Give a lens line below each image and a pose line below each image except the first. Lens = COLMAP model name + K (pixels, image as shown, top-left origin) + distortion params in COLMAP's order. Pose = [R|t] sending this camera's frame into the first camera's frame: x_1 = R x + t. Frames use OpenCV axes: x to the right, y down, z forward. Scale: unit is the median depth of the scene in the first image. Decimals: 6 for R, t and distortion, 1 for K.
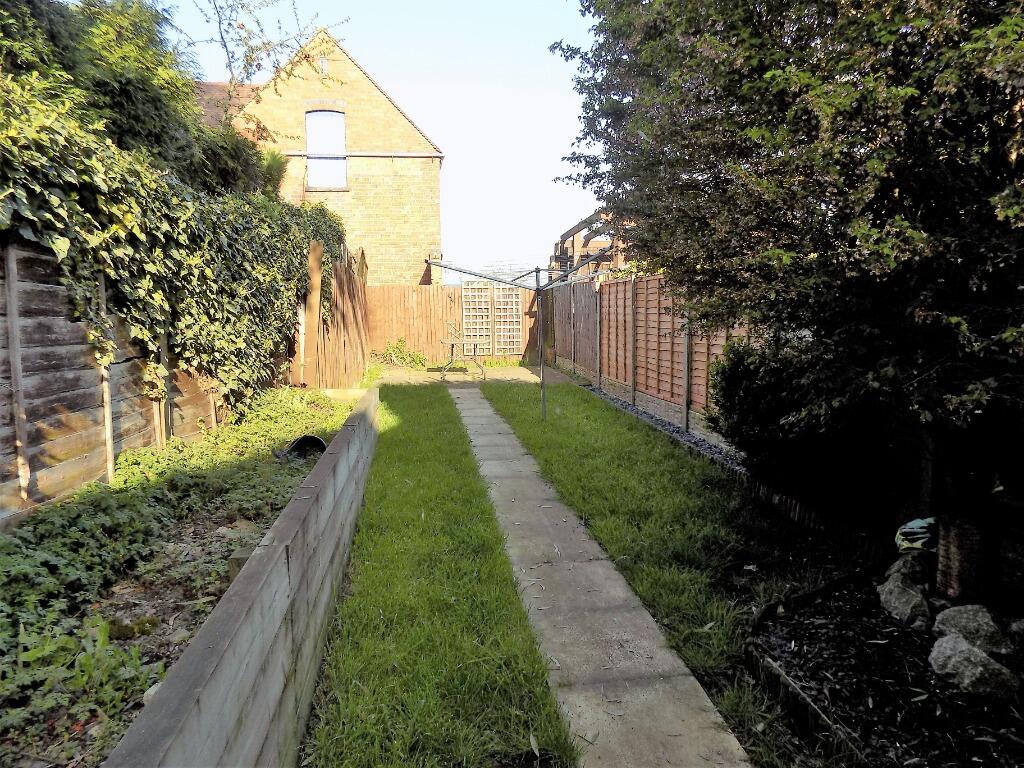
lens RADIAL K [[687.8, 0, 516.2], [0, 687.8, 385.0], [0, 0, 1]] dist [-0.019368, 0.026614]
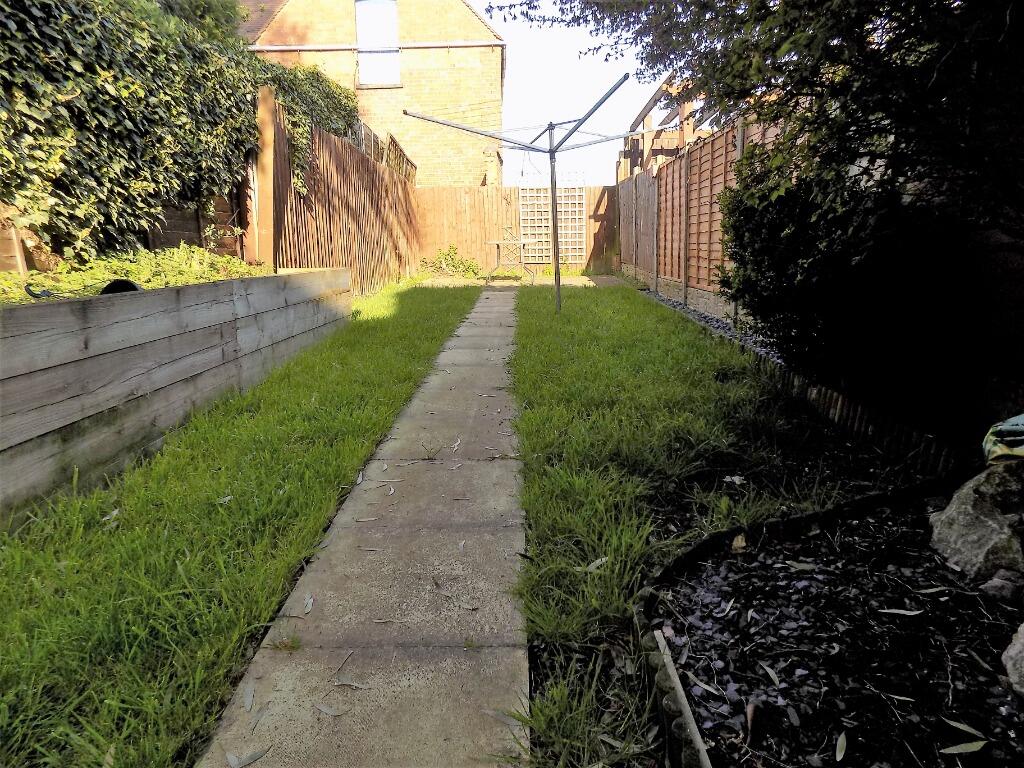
lens RADIAL K [[687.8, 0, 504.0], [0, 687.8, 381.7], [0, 0, 1]] dist [-0.019368, 0.026614]
pose [[0.987258, 0.020092, -0.157854, 0.242848], [-0.004788, 0.995298, 0.096743, 0.120764], [0.159055, -0.094754, 0.982712, 0.362665]]
